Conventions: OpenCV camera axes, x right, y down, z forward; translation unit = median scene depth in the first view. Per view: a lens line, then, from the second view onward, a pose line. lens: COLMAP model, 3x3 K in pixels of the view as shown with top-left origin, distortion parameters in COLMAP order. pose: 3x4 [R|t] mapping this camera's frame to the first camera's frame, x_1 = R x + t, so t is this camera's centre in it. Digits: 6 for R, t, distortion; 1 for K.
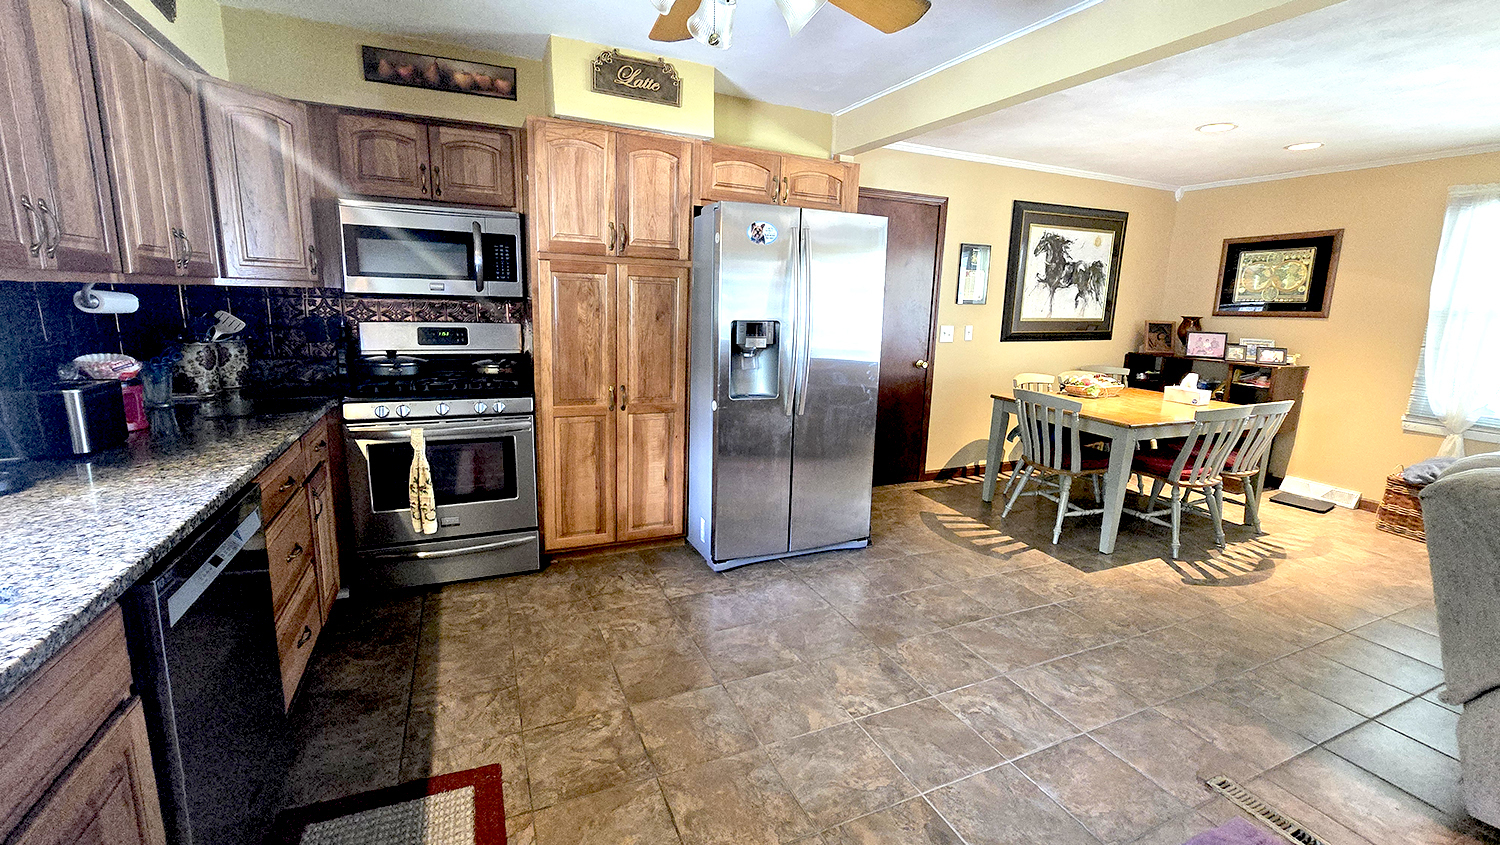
lens RADIAL K [[615.6, 0, 747.9], [0, 615.6, 415.6], [0, 0, 1]] dist [-0.004041, 0.000331]
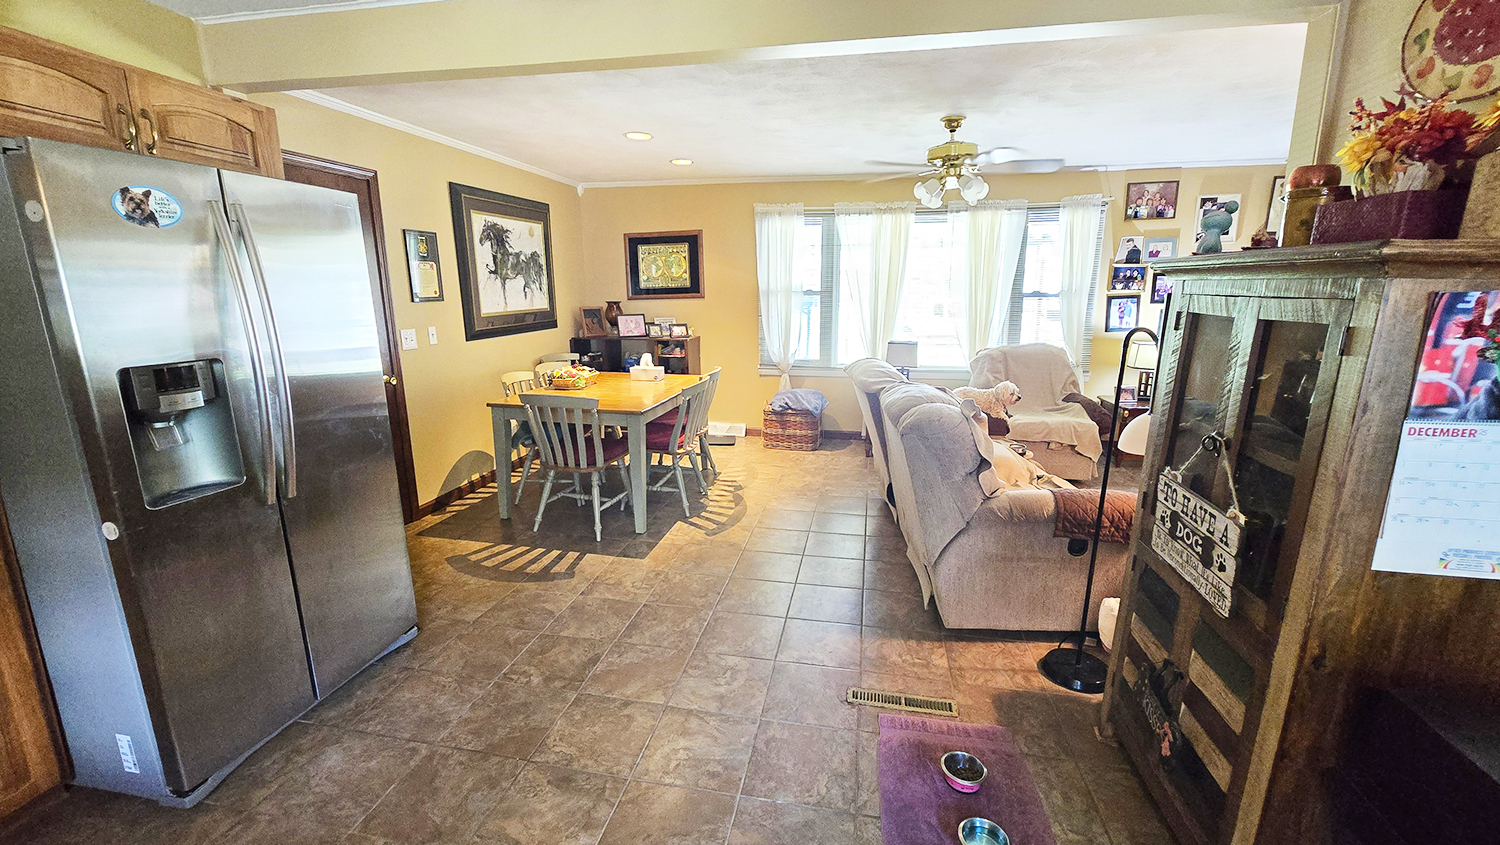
lens RADIAL K [[615.6, 0, 749.0], [0, 615.6, 417.8], [0, 0, 1]] dist [-0.004041, 0.000331]
pose [[0.585900, -0.199534, 0.785435, -0.096212], [0.175016, 0.977496, 0.117771, -0.058154], [-0.791259, 0.068461, 0.607636, 0.177544]]
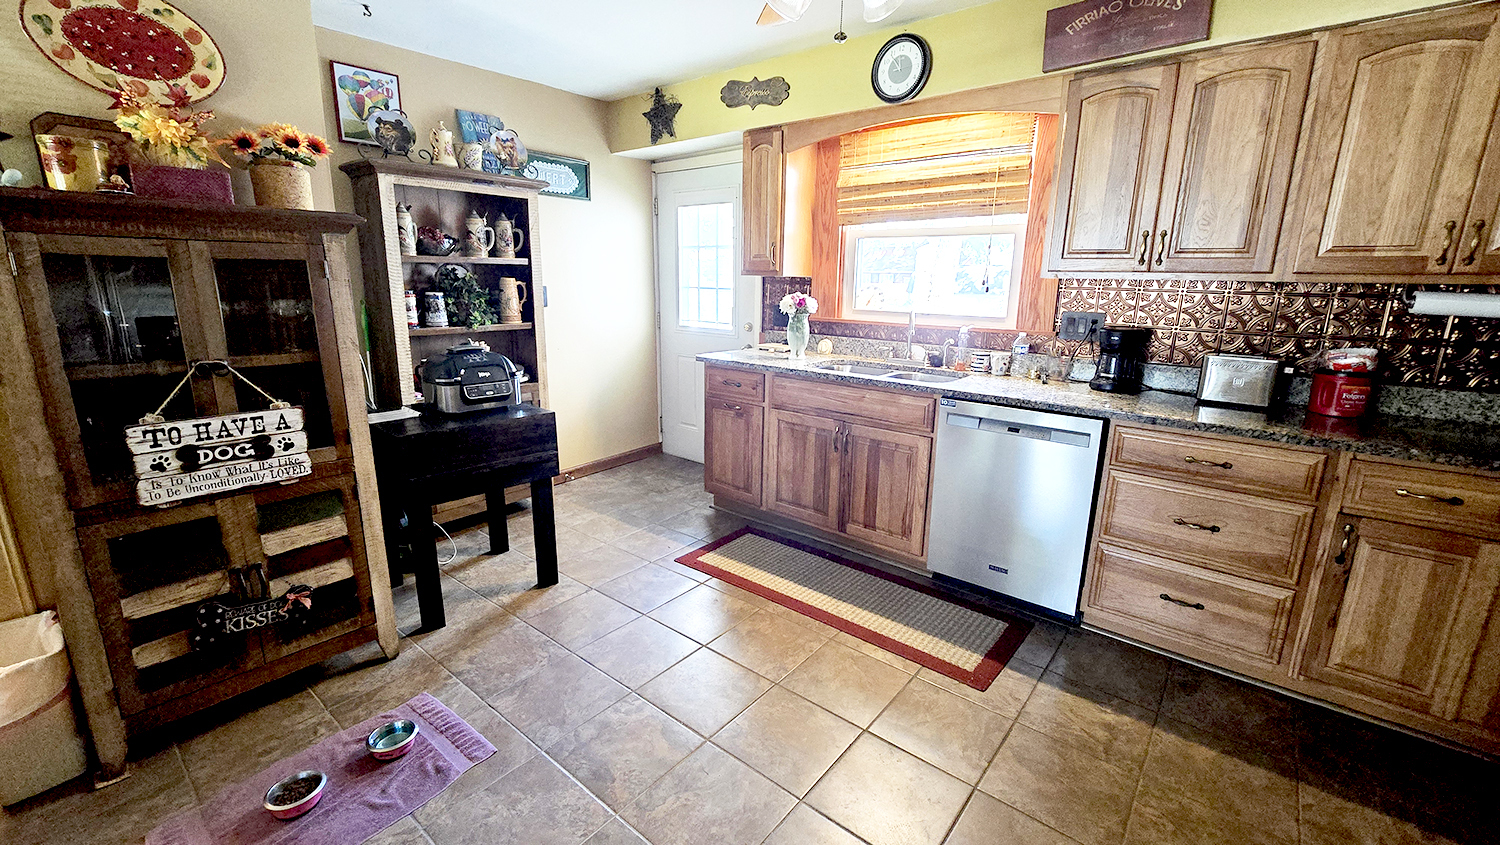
lens RADIAL K [[615.6, 0, 753.9], [0, 615.6, 415.4], [0, 0, 1]] dist [-0.004041, 0.000331]
pose [[-0.898576, 0.056171, -0.435207, 0.202951], [-0.120886, 0.921711, 0.368558, -0.124791], [0.421838, 0.383788, -0.821437, 0.711476]]
